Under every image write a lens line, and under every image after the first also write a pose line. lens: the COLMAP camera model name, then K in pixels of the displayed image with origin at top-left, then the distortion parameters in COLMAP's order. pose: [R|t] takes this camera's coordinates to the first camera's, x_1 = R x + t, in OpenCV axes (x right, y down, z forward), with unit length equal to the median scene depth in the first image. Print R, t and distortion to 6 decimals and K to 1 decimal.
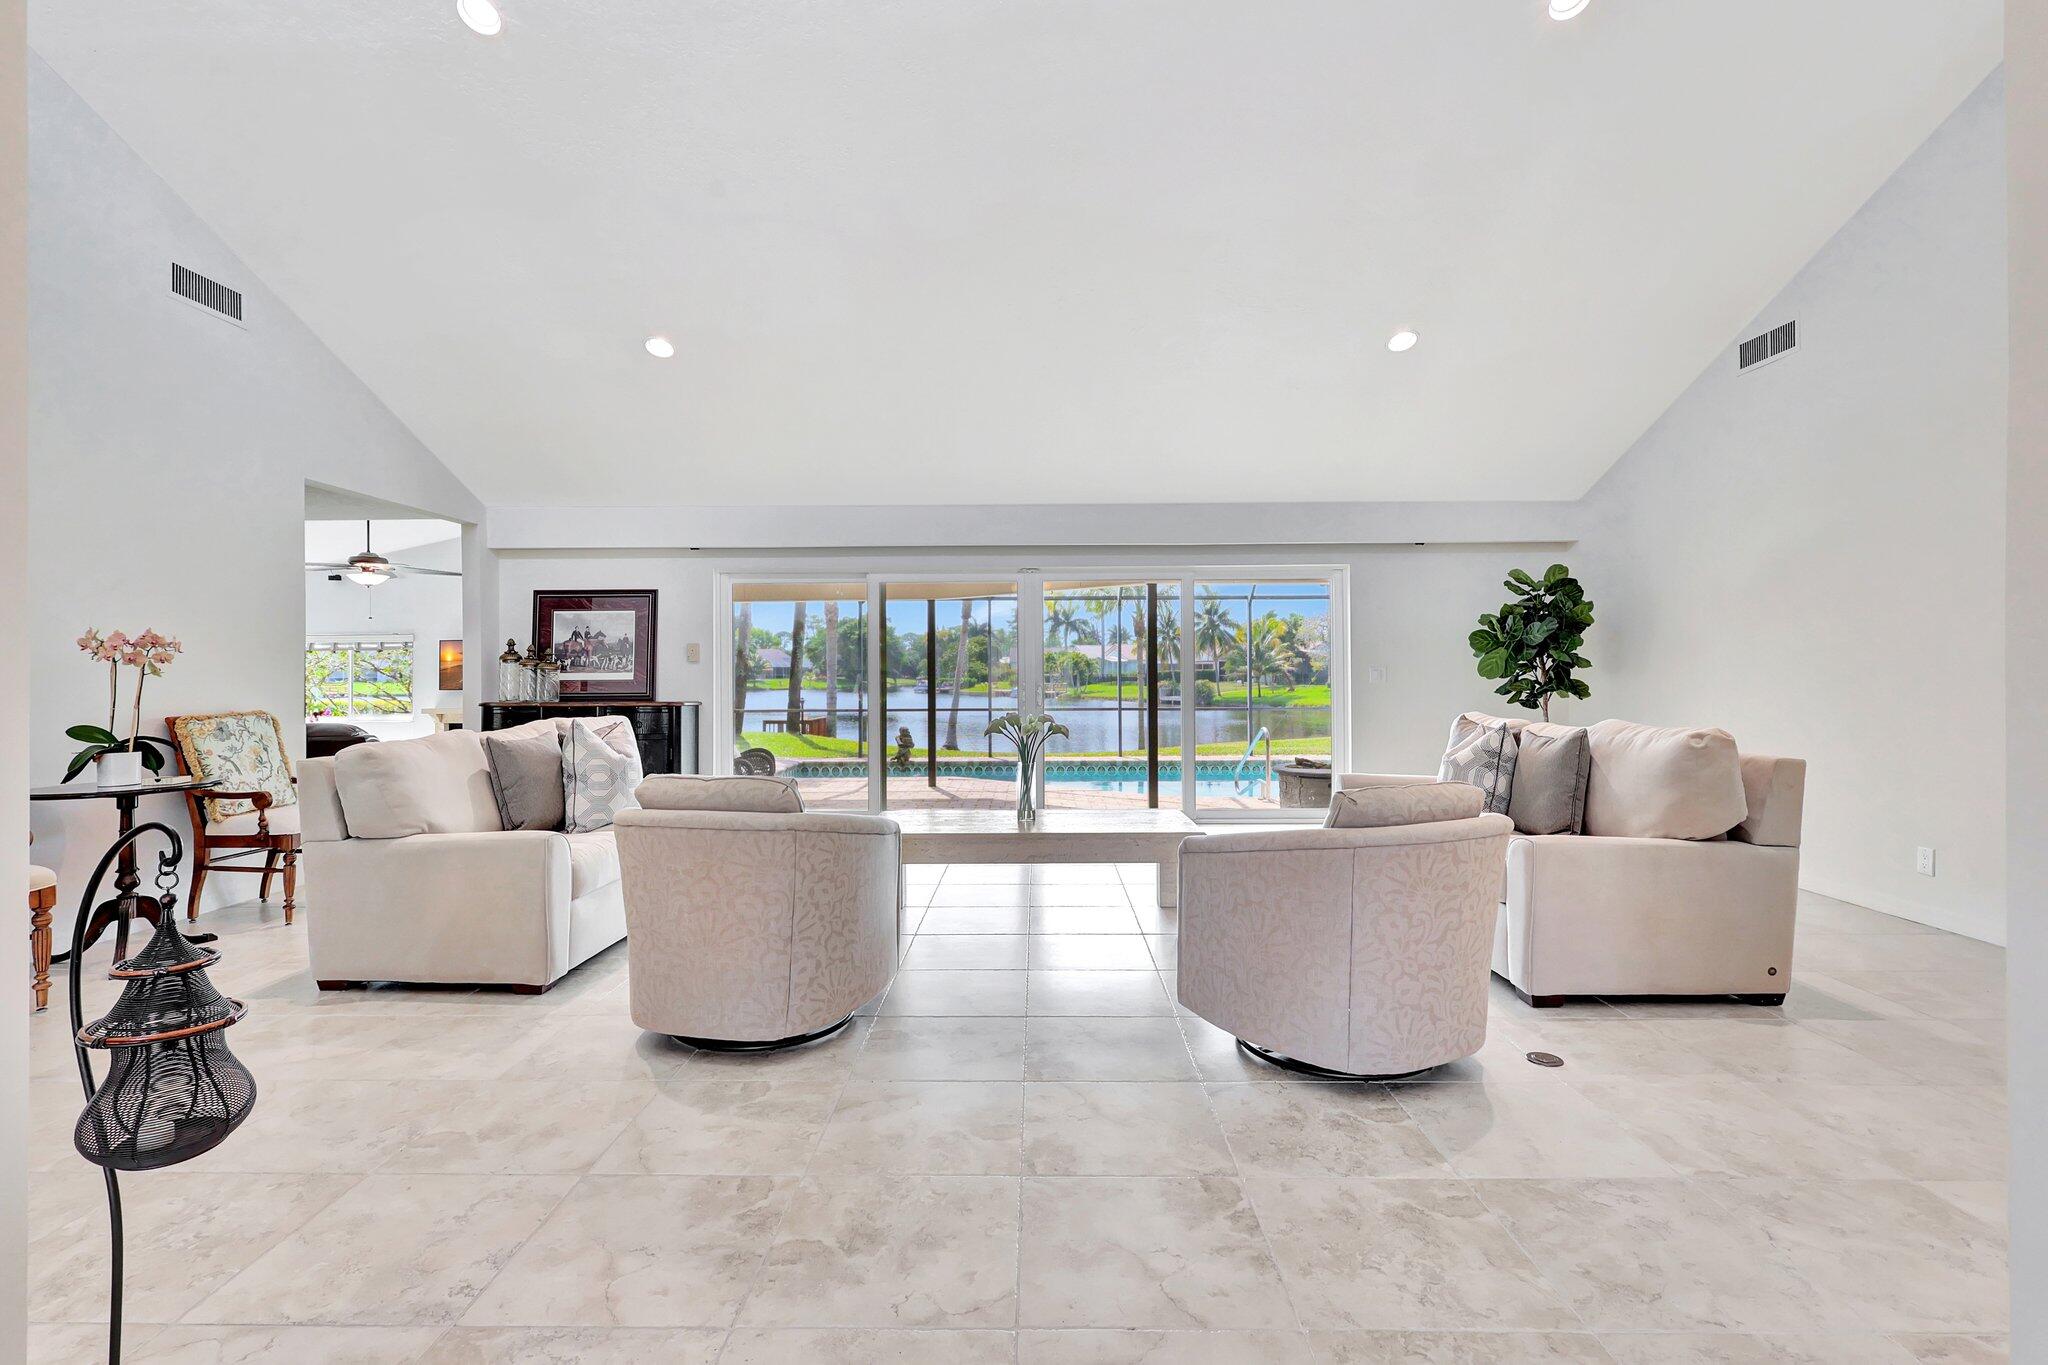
lens RADIAL K [[955.5, 0, 1045.4], [0, 955.5, 672.0], [0, 0, 1]] dist [-0.002079, 0.000648]
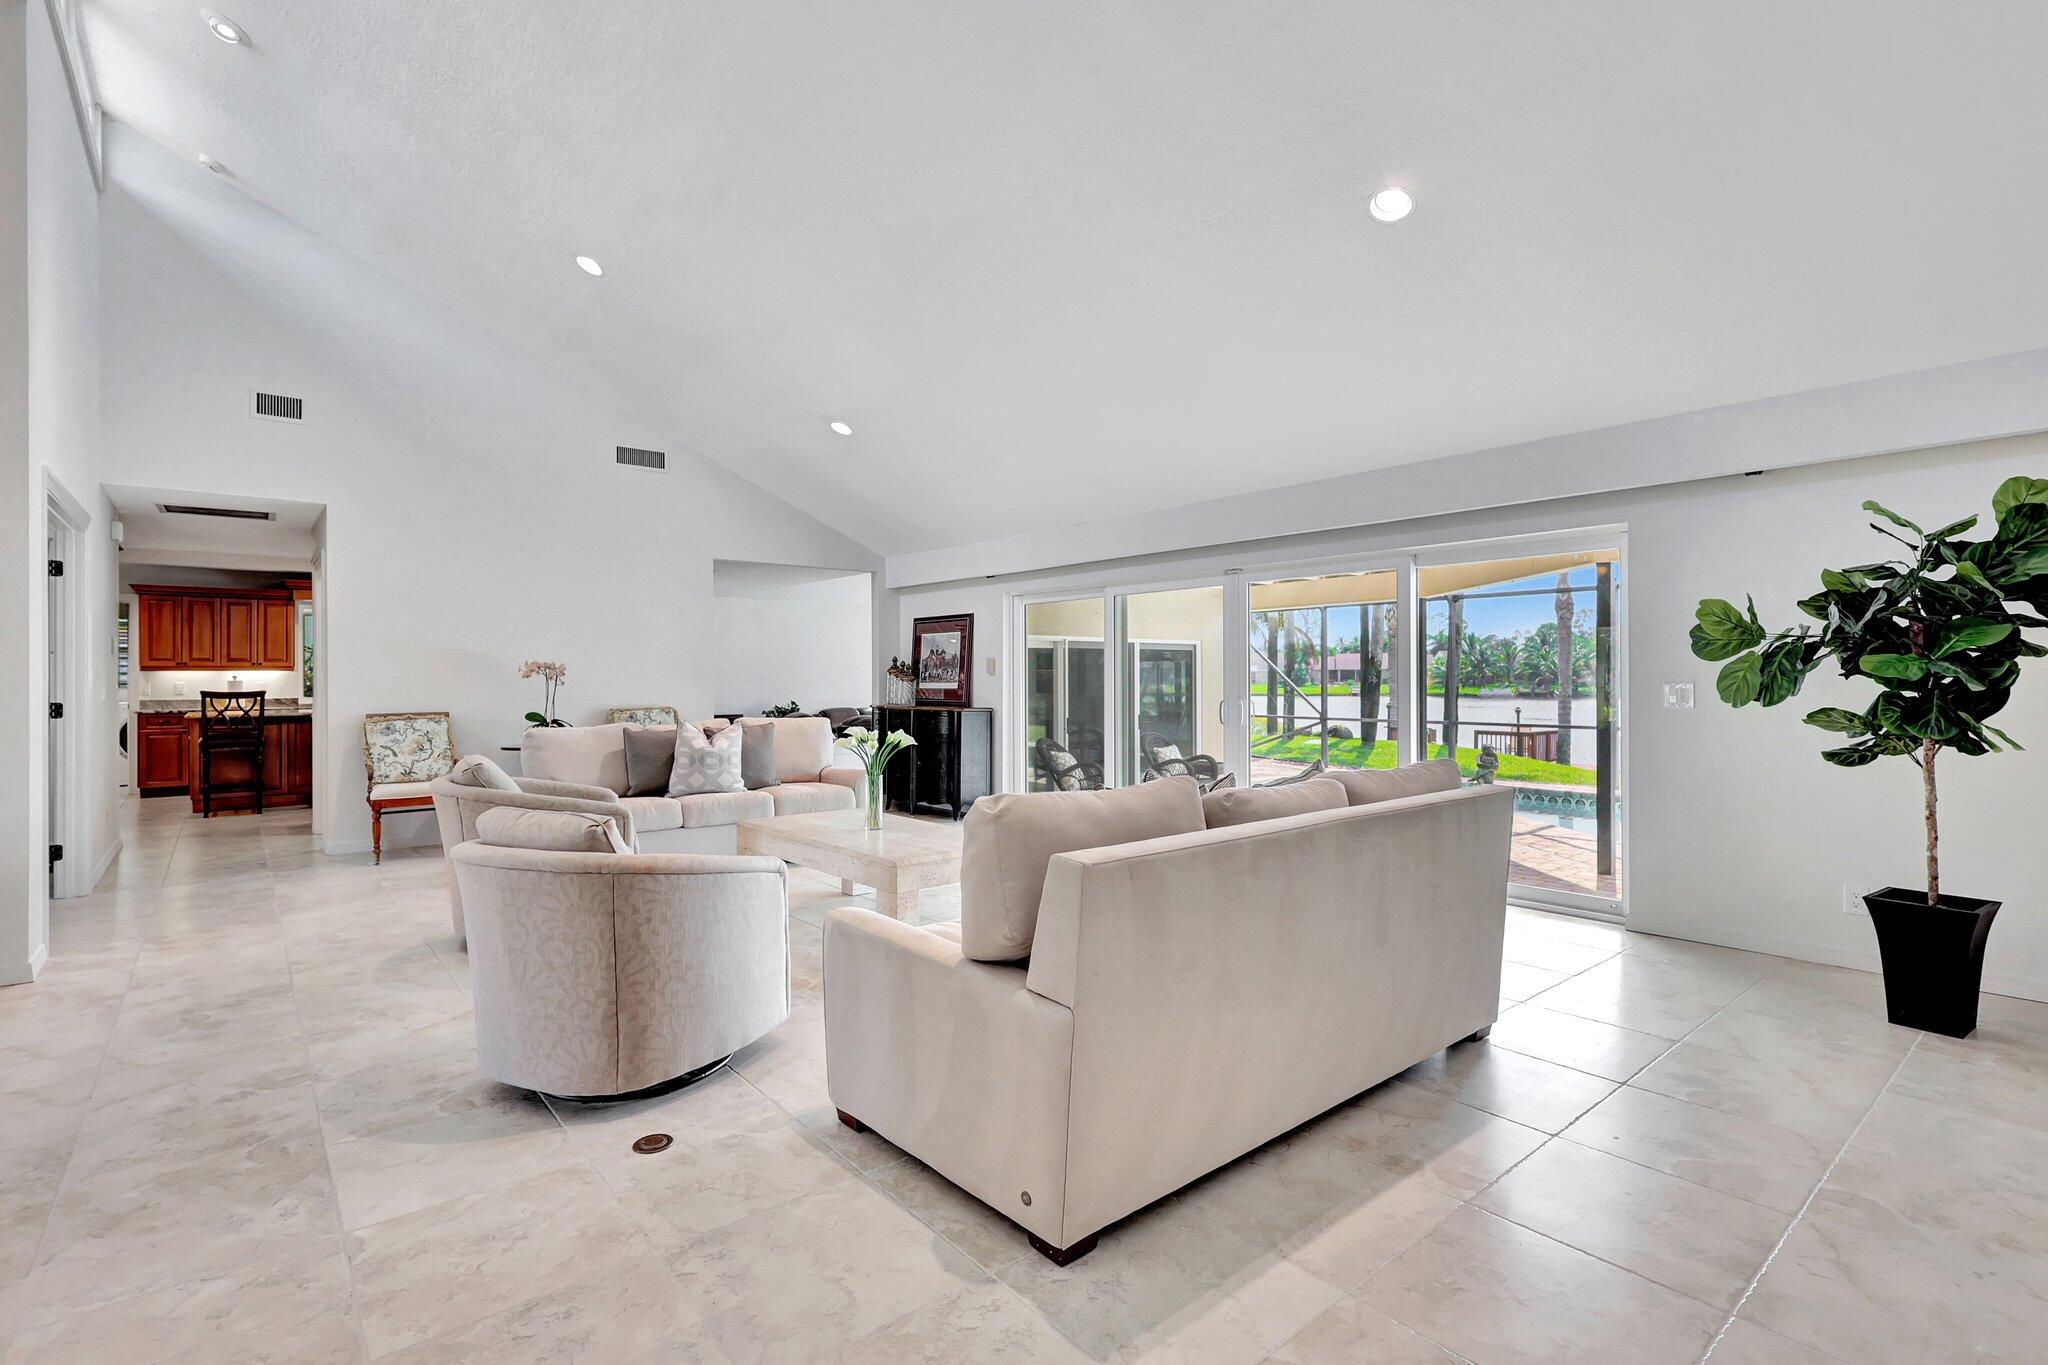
lens RADIAL K [[955.5, 0, 994.3], [0, 955.5, 675.3], [0, 0, 1]] dist [-0.002079, 0.000648]
pose [[0.641084, 0.001312, -0.767469, 1.259577], [-0.001003, 0.999999, 0.000871, -0.023956], [0.767470, 0.000211, 0.641085, 0.609760]]
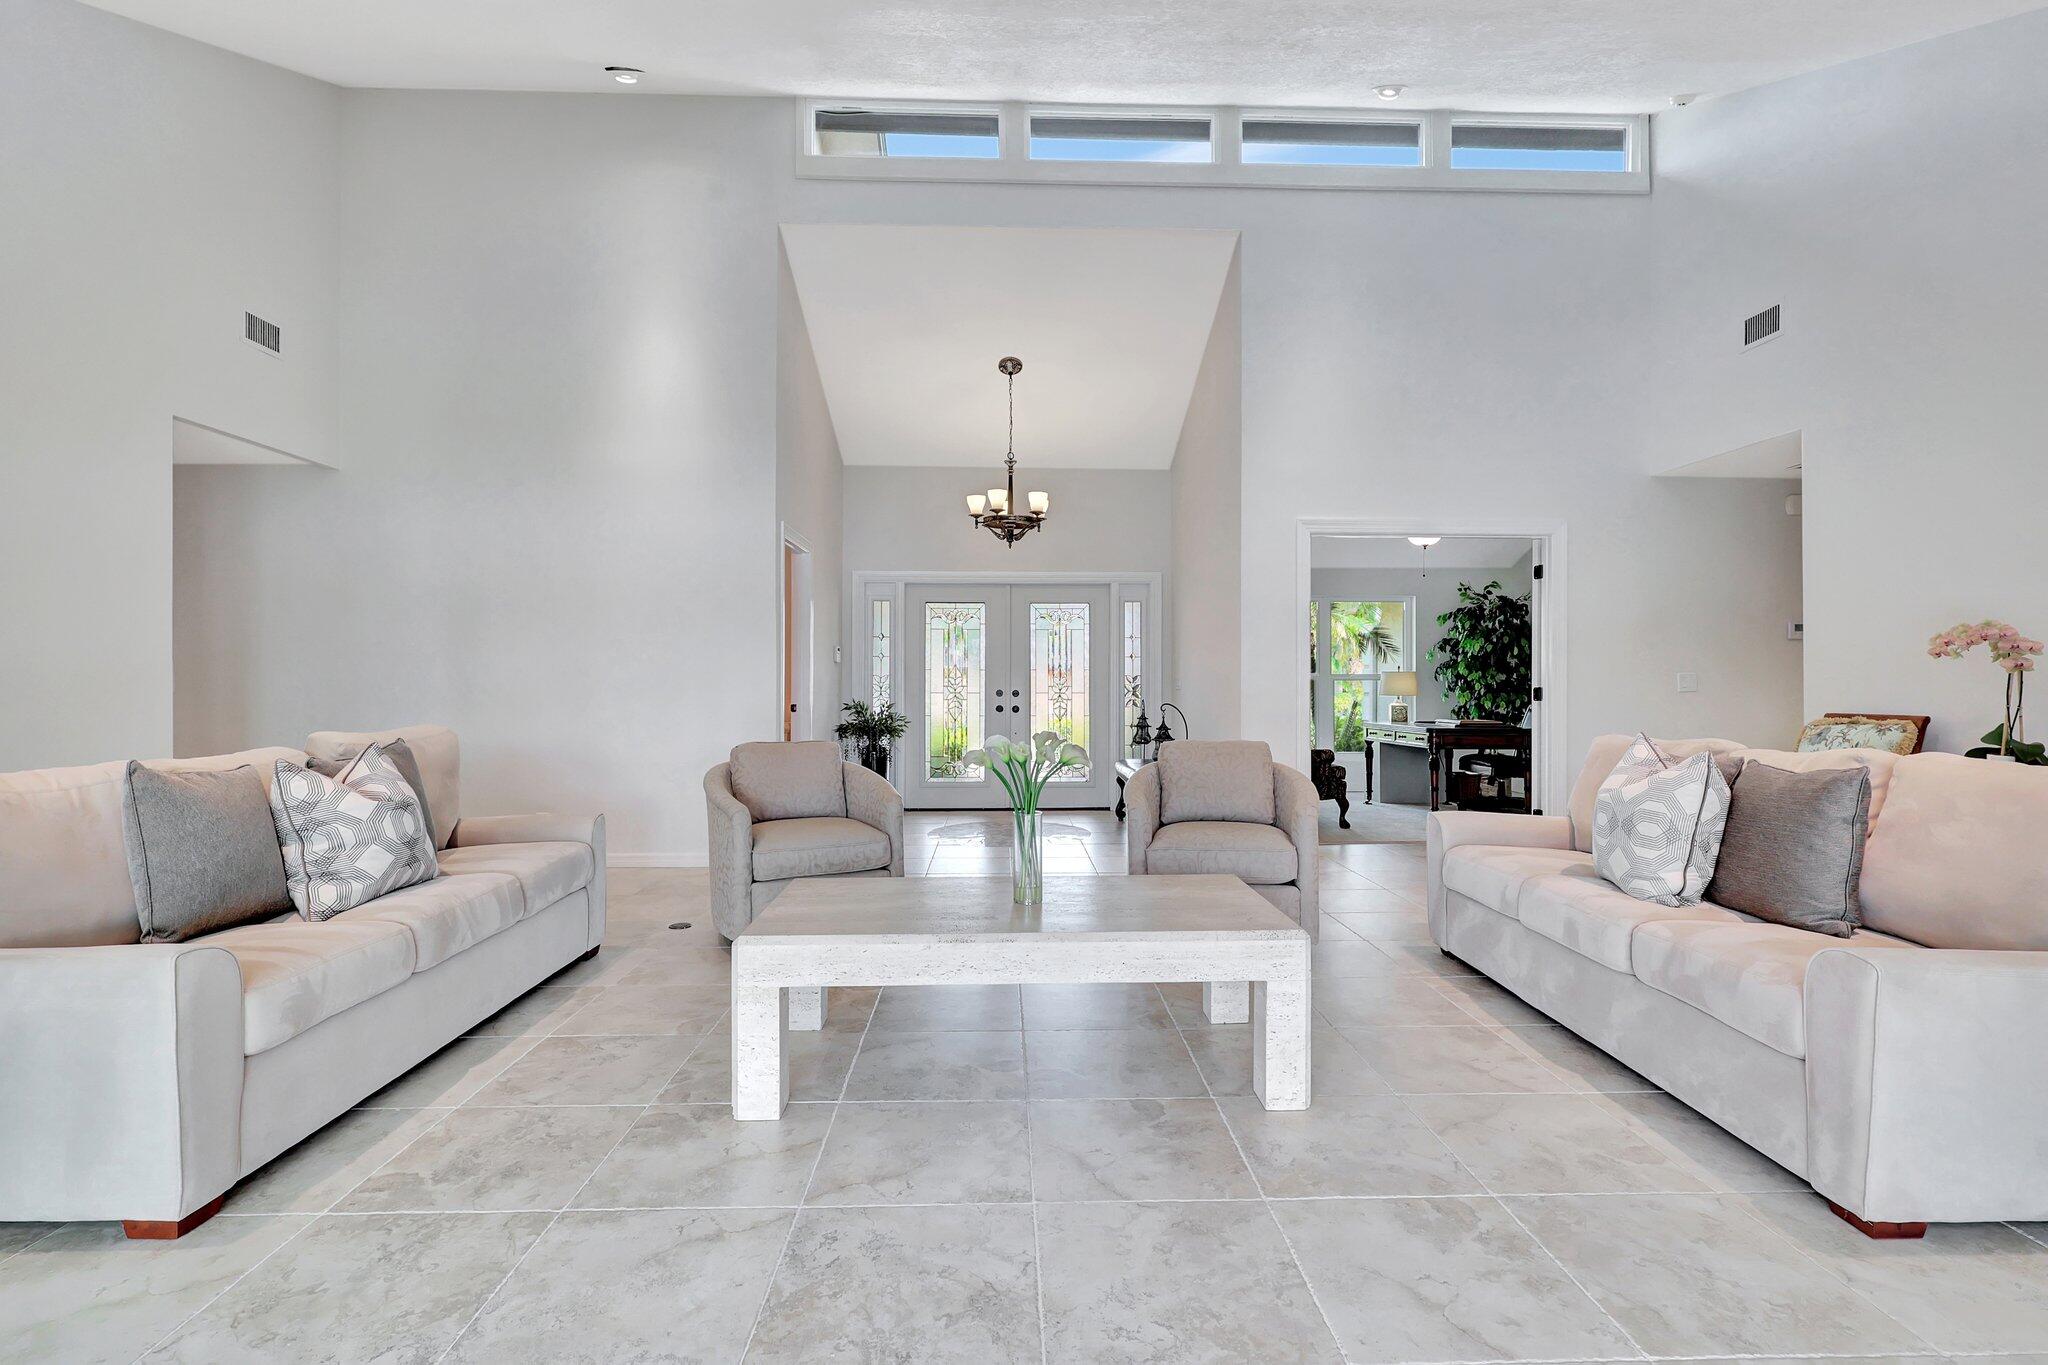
lens RADIAL K [[946.5, 0, 1031.8], [0, 946.5, 671.8], [0, 0, 1]] dist [0.002811, 0.000466]
pose [[-0.998054, 0.004379, -0.062202, 0.020309], [0.004949, 0.999947, -0.009008, 0.009431], [0.062159, -0.009299, -0.998023, 2.358012]]
